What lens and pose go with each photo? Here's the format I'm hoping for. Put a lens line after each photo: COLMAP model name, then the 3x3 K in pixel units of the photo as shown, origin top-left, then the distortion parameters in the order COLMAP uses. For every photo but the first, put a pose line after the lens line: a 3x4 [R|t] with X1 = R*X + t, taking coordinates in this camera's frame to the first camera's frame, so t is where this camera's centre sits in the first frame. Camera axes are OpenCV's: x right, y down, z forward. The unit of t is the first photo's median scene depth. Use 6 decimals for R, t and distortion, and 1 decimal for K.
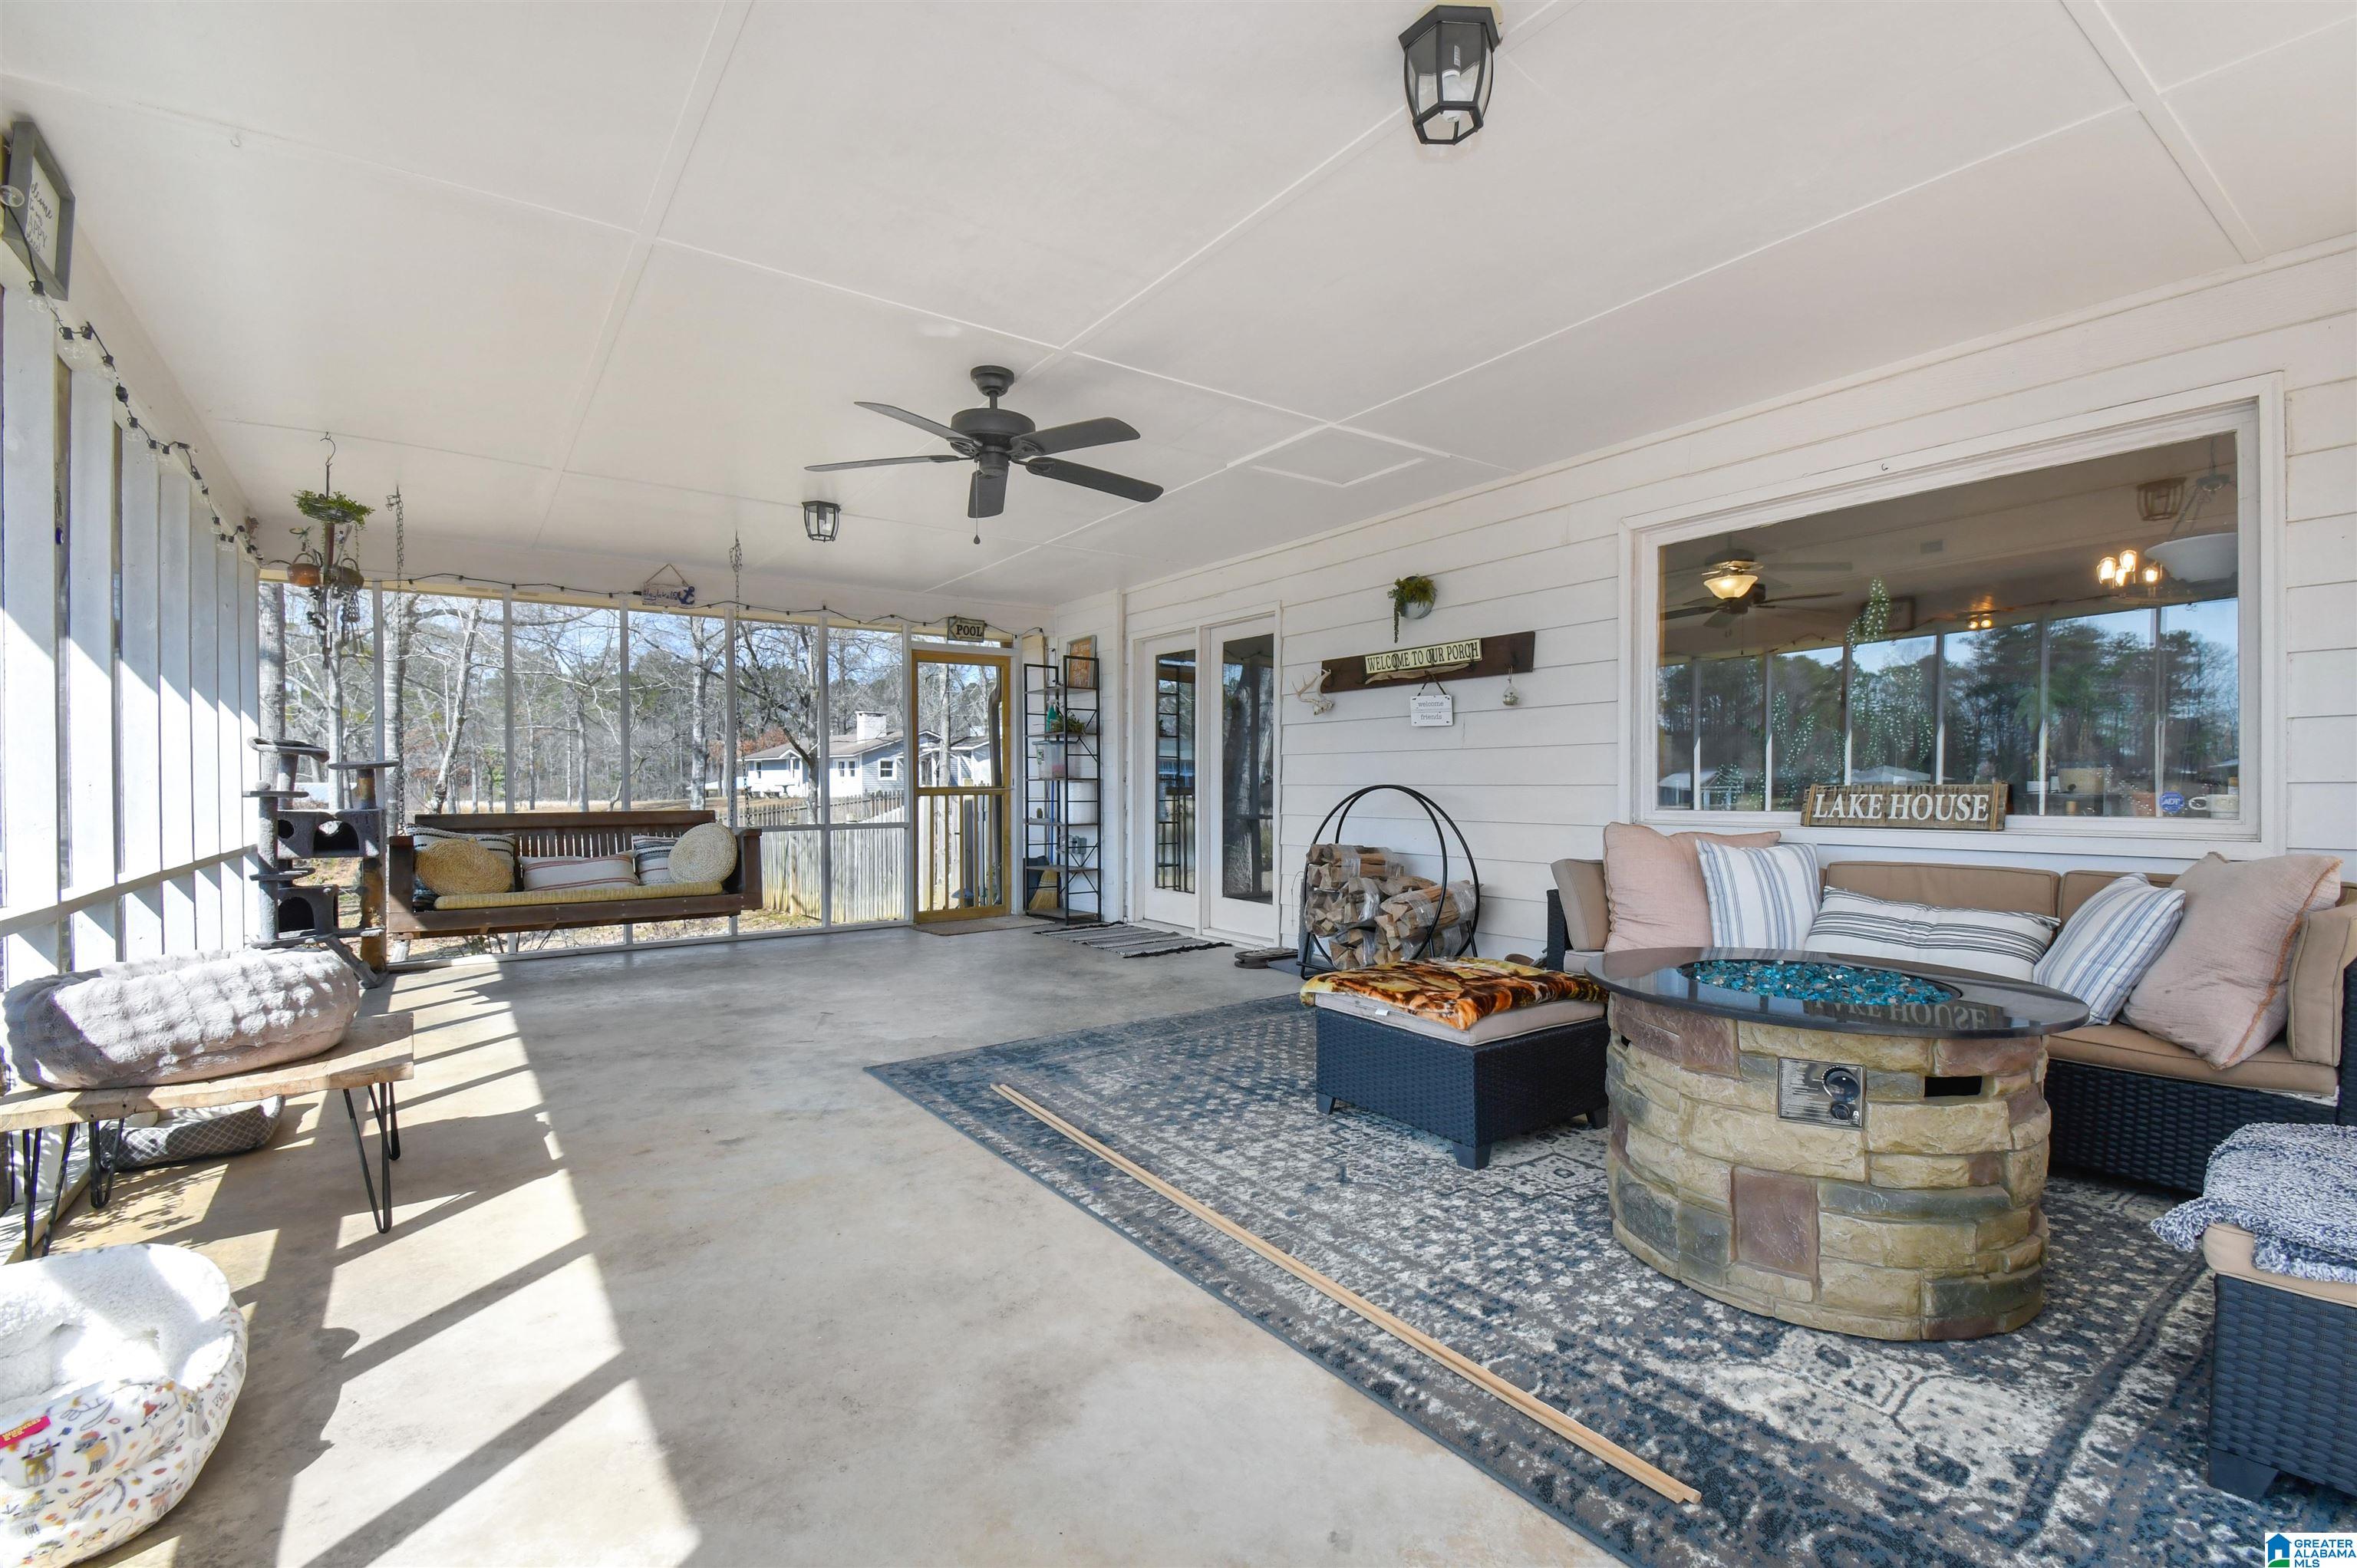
lens RADIAL K [[1064.2, 0, 1194.6], [0, 1064.2, 790.1], [0, 0, 1]] dist [-0.000545, -0.000414]
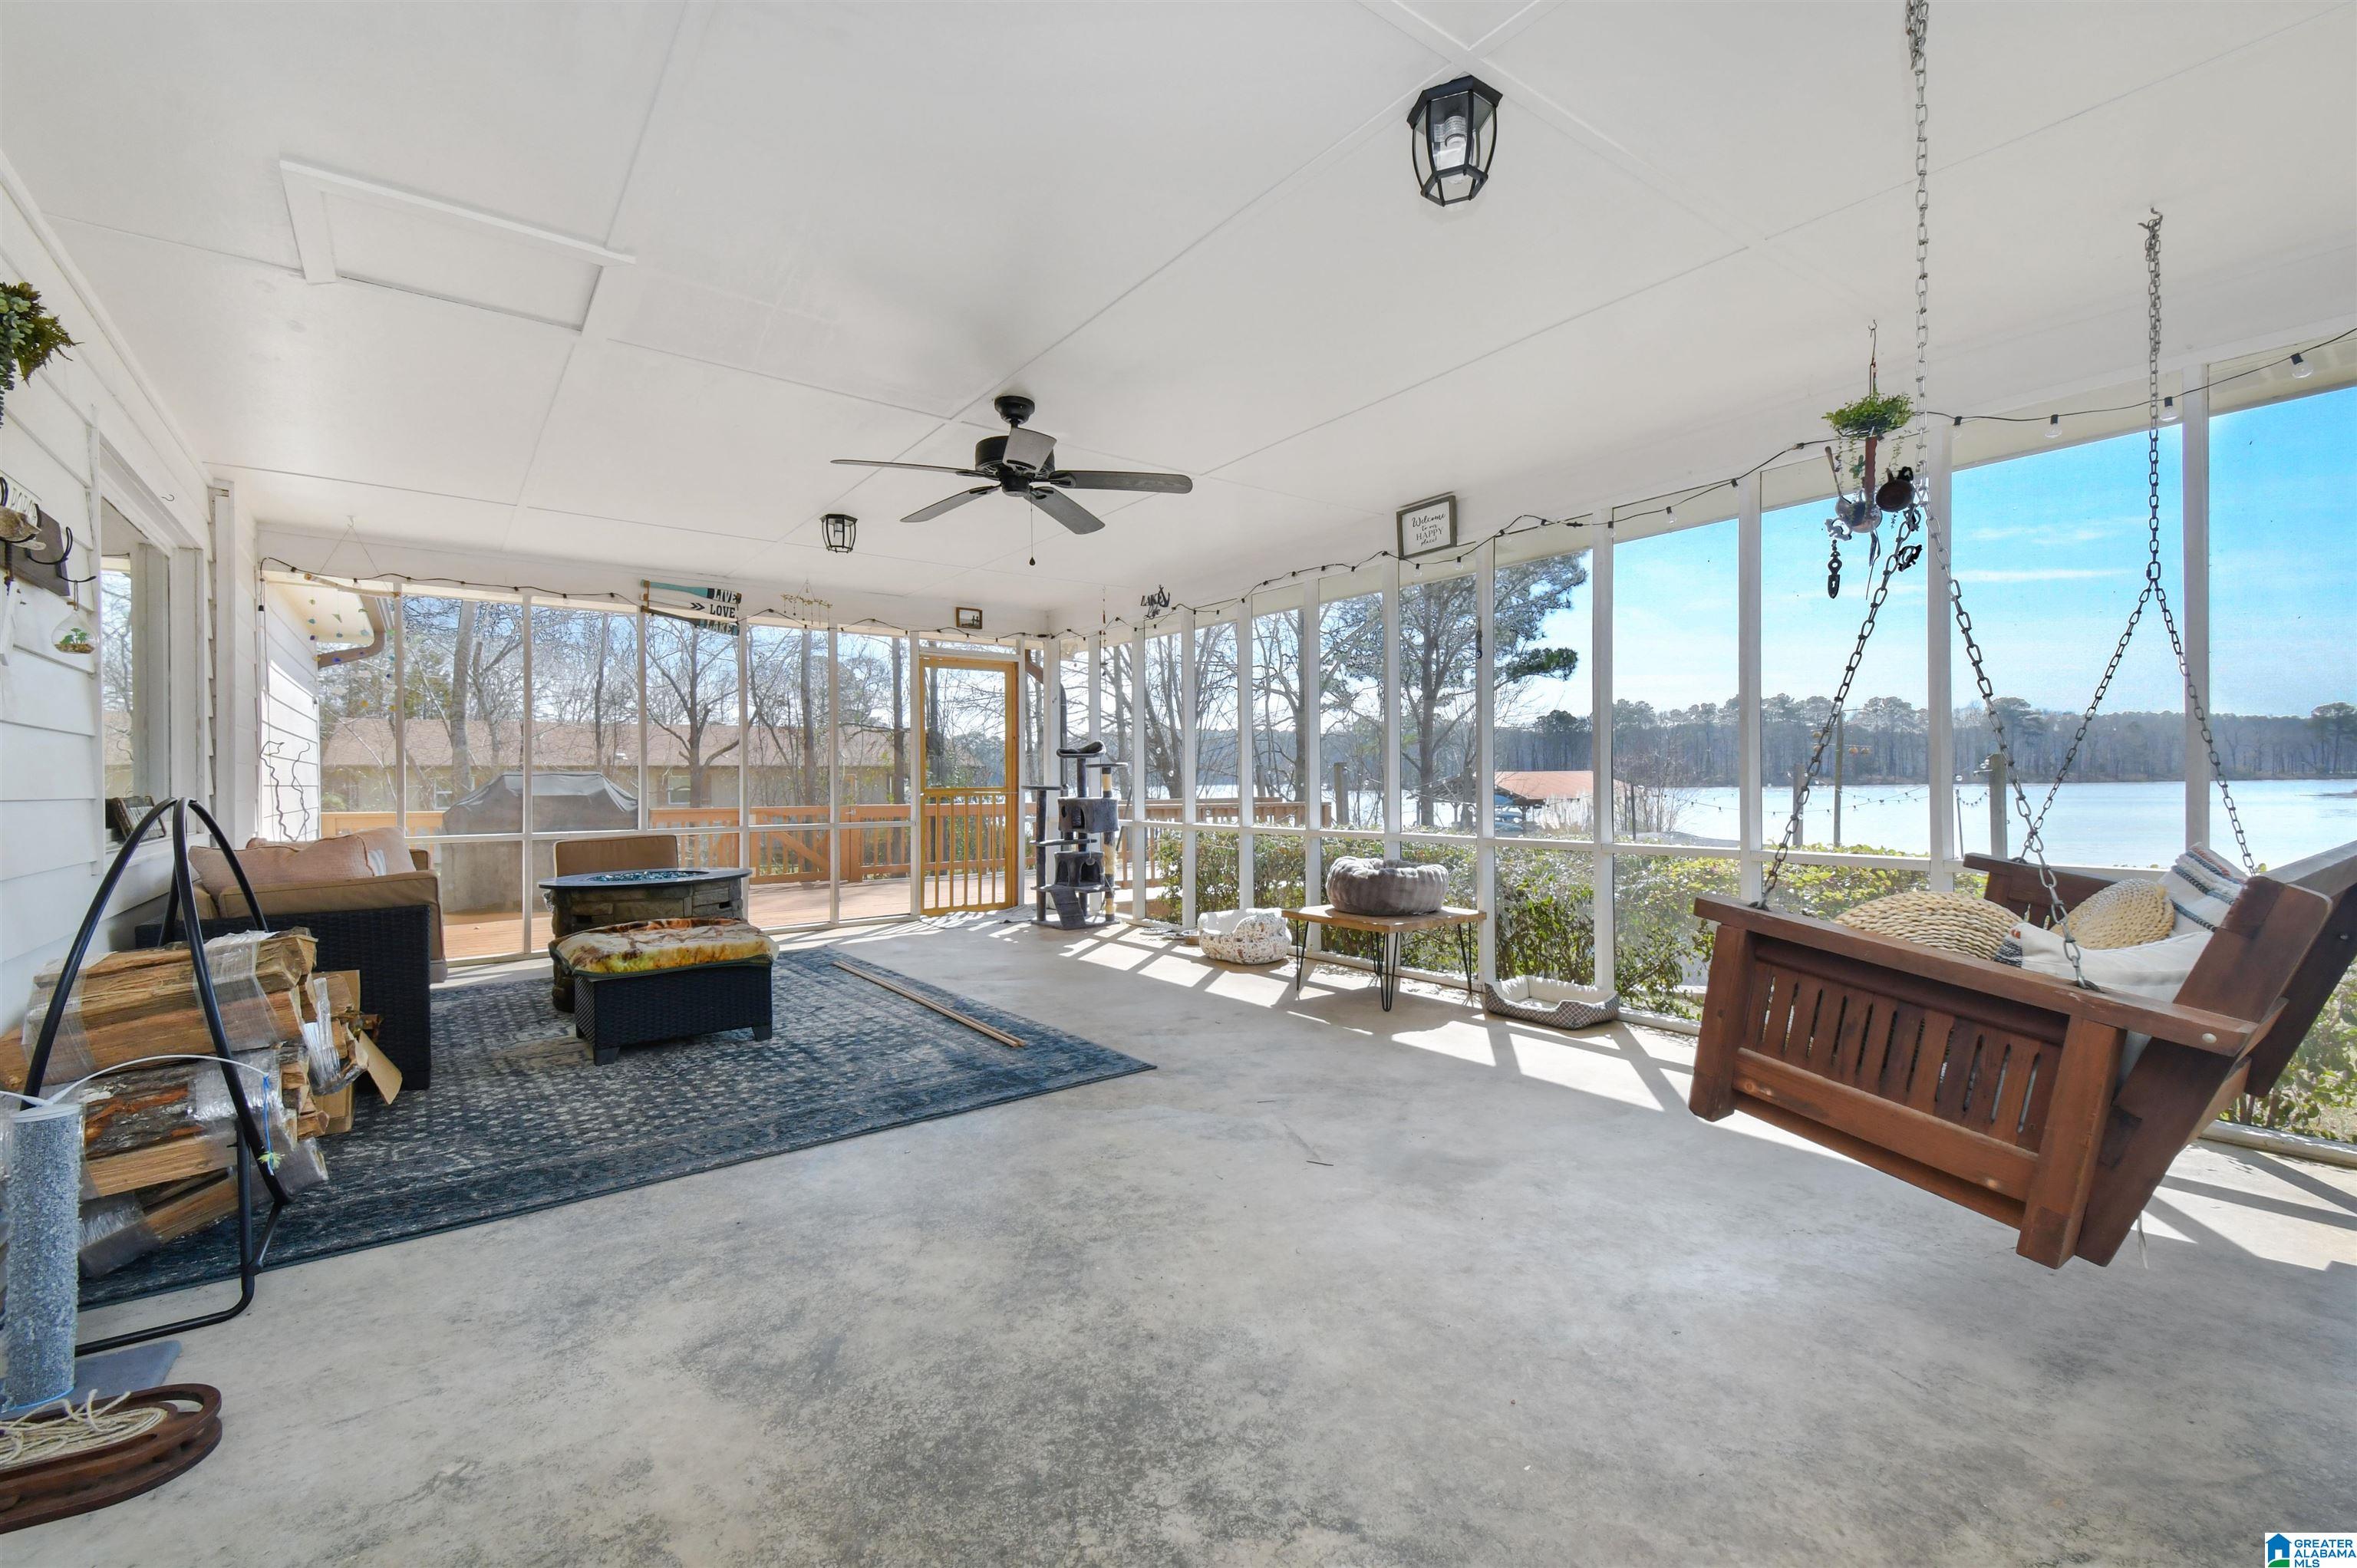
lens RADIAL K [[1064.2, 0, 1194.6], [0, 1064.2, 790.1], [0, 0, 1]] dist [-0.000545, -0.000414]
pose [[-0.999858, 0.011815, -0.012010, -0.340249], [0.011697, 0.999883, 0.009875, -0.007777], [0.012126, 0.009733, -0.999879, 2.014896]]
